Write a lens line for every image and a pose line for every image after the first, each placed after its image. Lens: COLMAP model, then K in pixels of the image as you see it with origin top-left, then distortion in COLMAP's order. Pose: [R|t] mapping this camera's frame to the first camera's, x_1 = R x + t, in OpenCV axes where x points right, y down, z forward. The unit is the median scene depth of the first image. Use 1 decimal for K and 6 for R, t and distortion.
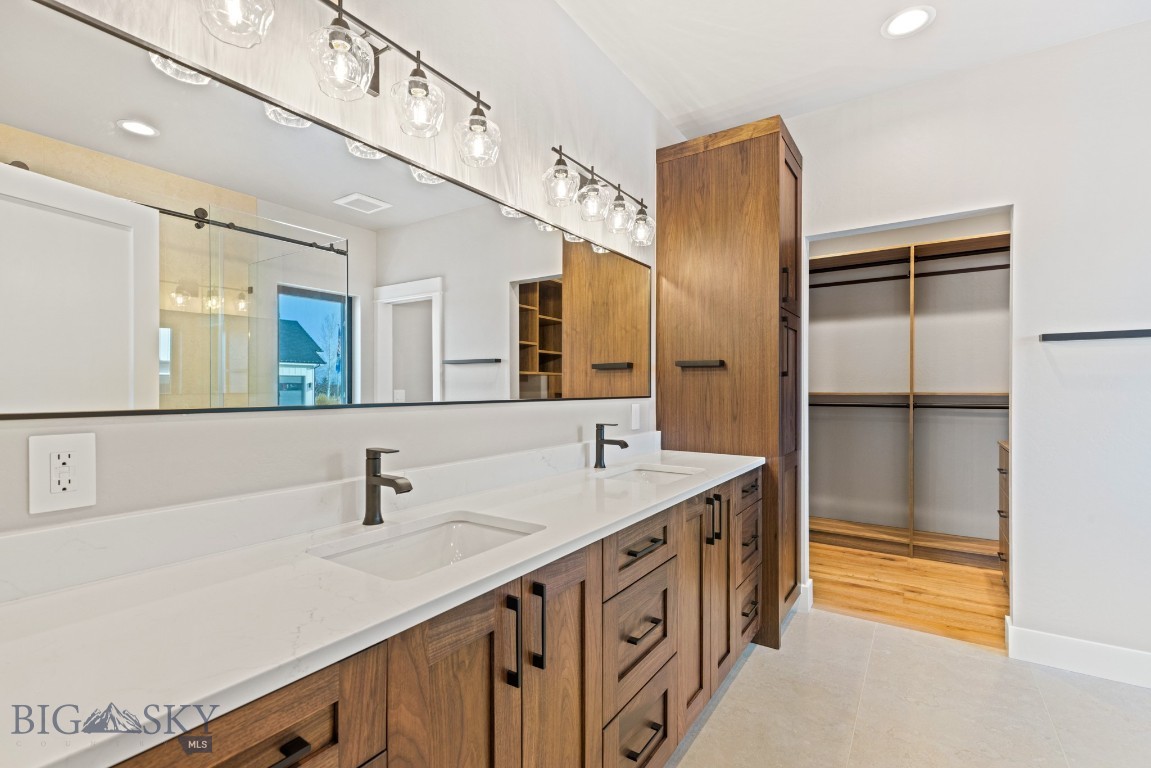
lens RADIAL K [[516.7, 0, 568.7], [0, 516.7, 385.5], [0, 0, 1]] dist [-0.009035, -0.001840]
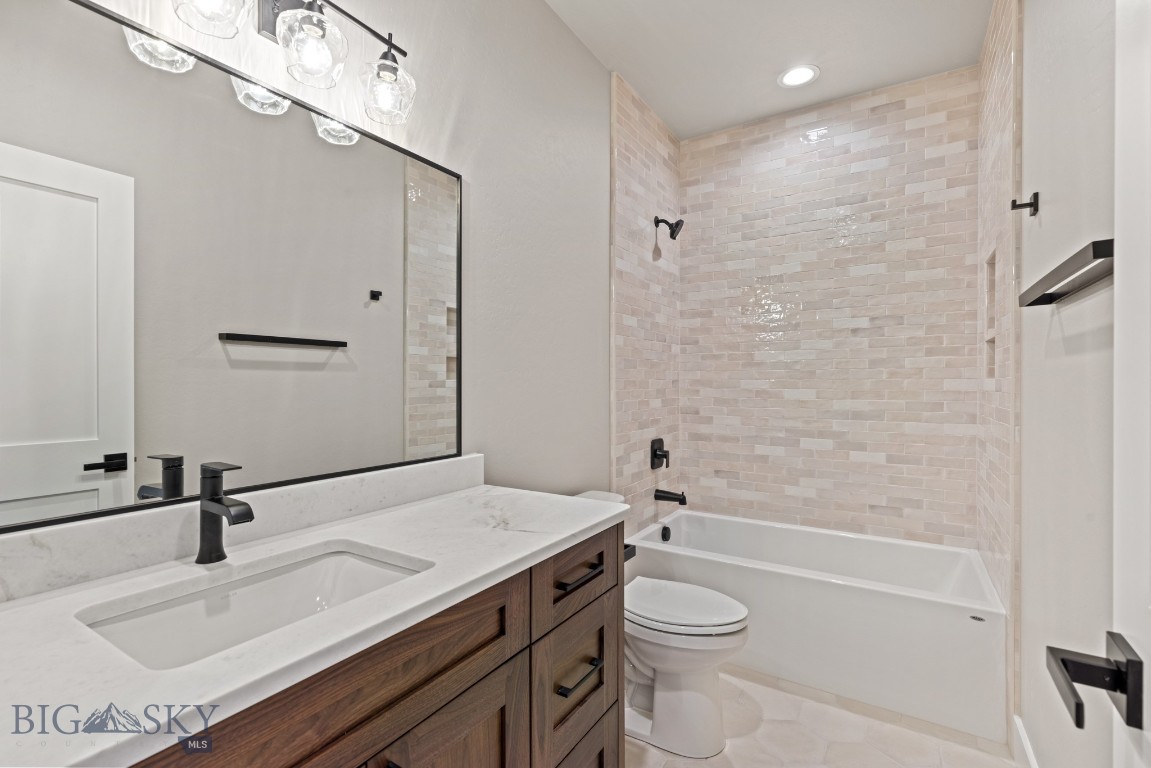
lens RADIAL K [[516.7, 0, 585.7], [0, 516.7, 381.8], [0, 0, 1]] dist [-0.009035, -0.001840]
pose [[0.998260, 0.005505, 0.058716, 0.103301], [-0.005109, 0.999963, -0.006882, 0.002276], [-0.058752, 0.006570, 0.998251, 0.158033]]
